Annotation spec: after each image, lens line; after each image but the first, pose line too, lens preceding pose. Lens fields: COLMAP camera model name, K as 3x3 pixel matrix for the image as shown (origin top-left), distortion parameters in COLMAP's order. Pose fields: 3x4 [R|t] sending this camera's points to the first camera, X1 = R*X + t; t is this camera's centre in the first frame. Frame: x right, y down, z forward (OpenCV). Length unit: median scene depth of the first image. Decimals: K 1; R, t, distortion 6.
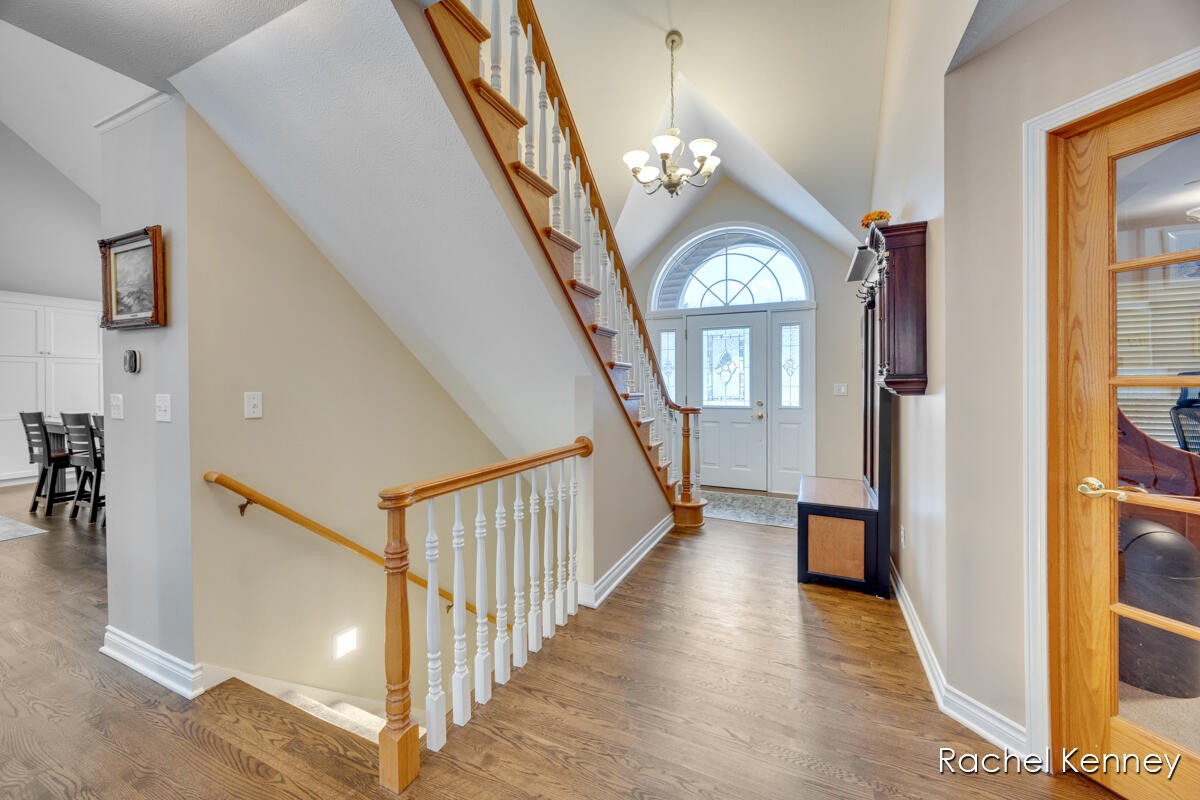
lens RADIAL K [[463.0, 0, 593.8], [0, 463.0, 390.4], [0, 0, 1]] dist [-0.002676, -0.001063]
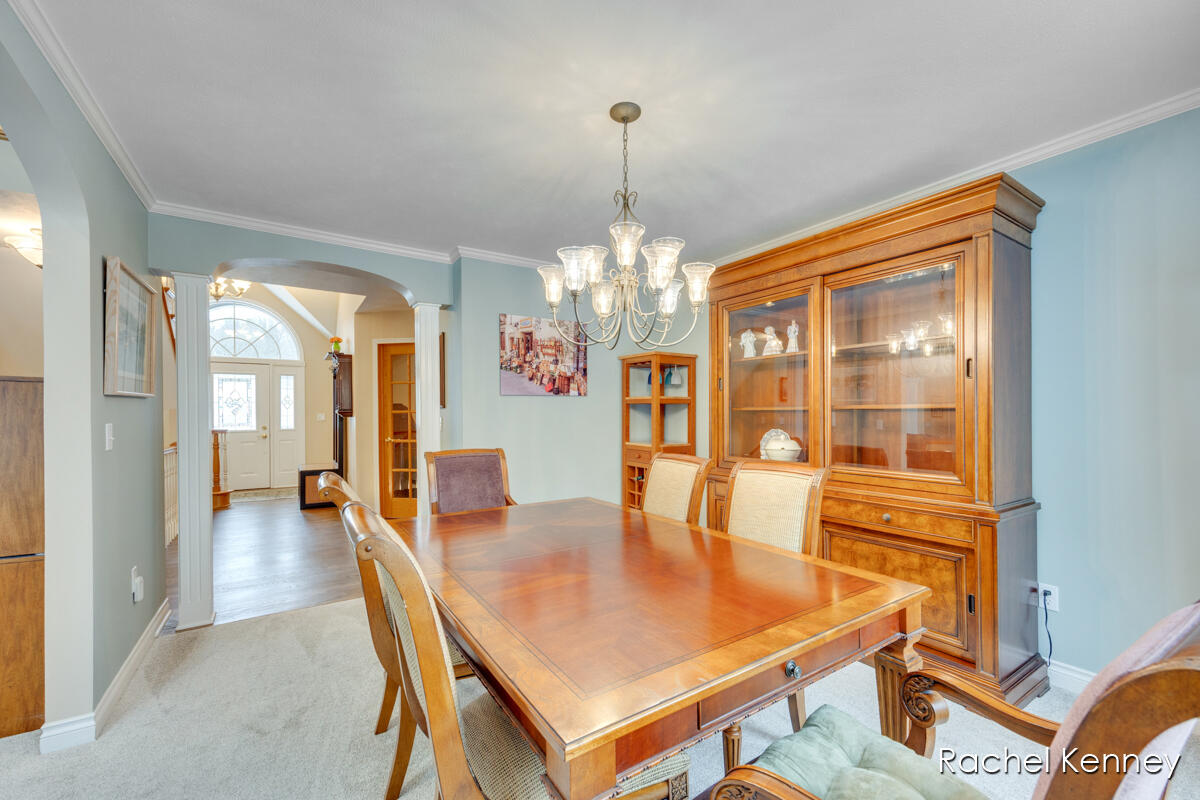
lens RADIAL K [[482.6, 0, 629.5], [0, 482.6, 412.8], [0, 0, 1]] dist [-0.001335, -0.000220]
pose [[0.499454, -0.010118, 0.866281, -0.393718], [0.018944, 0.999820, 0.000756, 0.004480], [-0.866133, 0.016033, 0.499556, -0.778320]]
